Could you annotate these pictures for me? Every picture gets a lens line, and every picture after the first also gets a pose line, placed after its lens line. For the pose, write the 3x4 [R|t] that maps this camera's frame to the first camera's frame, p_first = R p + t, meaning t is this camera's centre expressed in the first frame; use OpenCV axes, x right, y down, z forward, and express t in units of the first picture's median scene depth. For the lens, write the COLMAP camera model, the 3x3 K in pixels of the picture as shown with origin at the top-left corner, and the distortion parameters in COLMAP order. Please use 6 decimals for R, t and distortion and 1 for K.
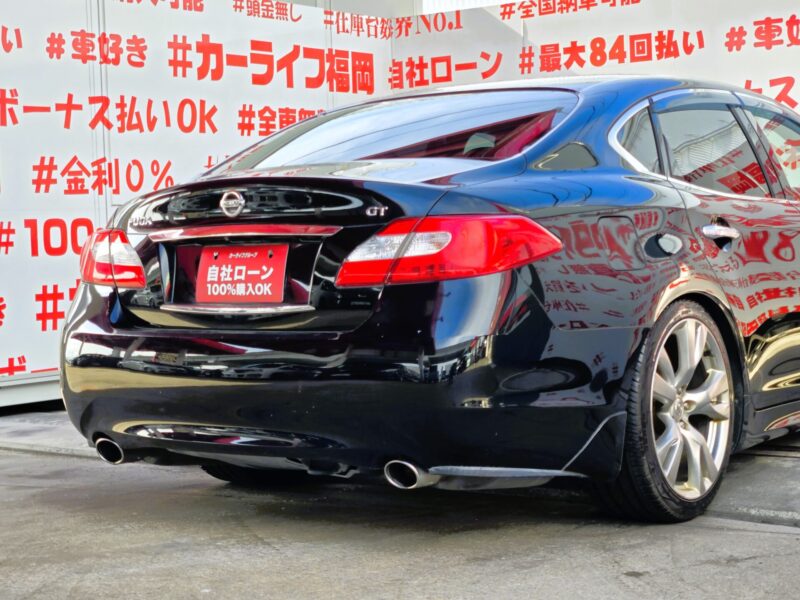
lens RADIAL K [[1681.4, 0, 400.0], [0, 1681.4, 300.0], [0, 0, 1]] dist [0.041877, 0.384598]
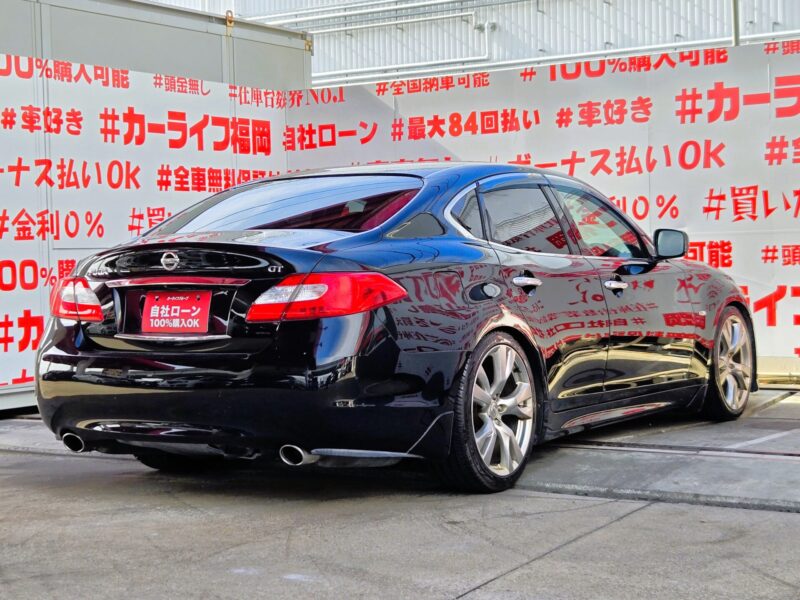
lens RADIAL K [[1594.2, 0, 400.0], [0, 1594.2, 300.0], [0, 0, 1]] dist [0.079108, 0.003568]
pose [[0.997708, 0.004595, 0.067511, 0.000210], [-0.003584, 0.999880, -0.015091, -0.003190], [-0.067572, 0.014814, 0.997604, -0.168550]]
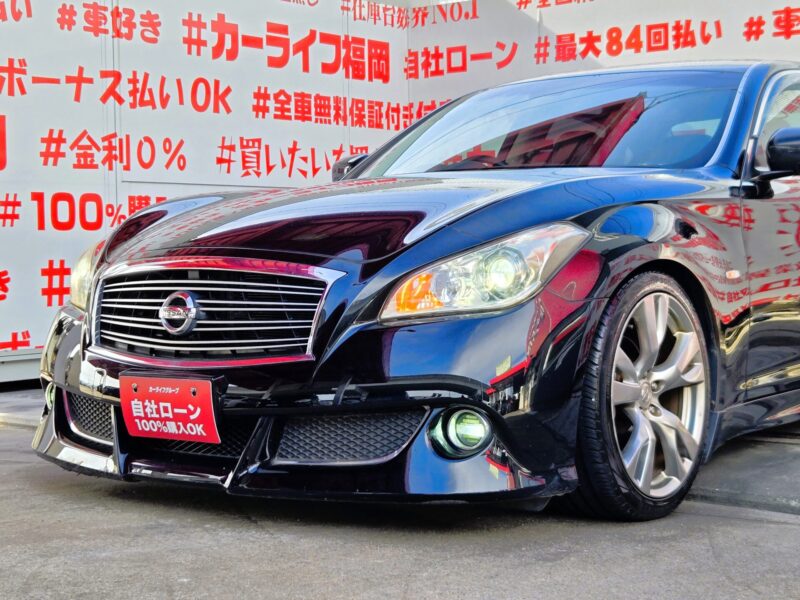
lens RADIAL K [[1546.0, 0, 415.0], [0, 1546.0, 302.3], [0, 0, 1]] dist [0.133955, -0.210480]
pose [[0.999776, 0.020872, 0.003612, -0.000843], [-0.020868, 0.999782, -0.001190, 0.012481], [-0.003636, 0.001114, 0.999993, 0.088557]]
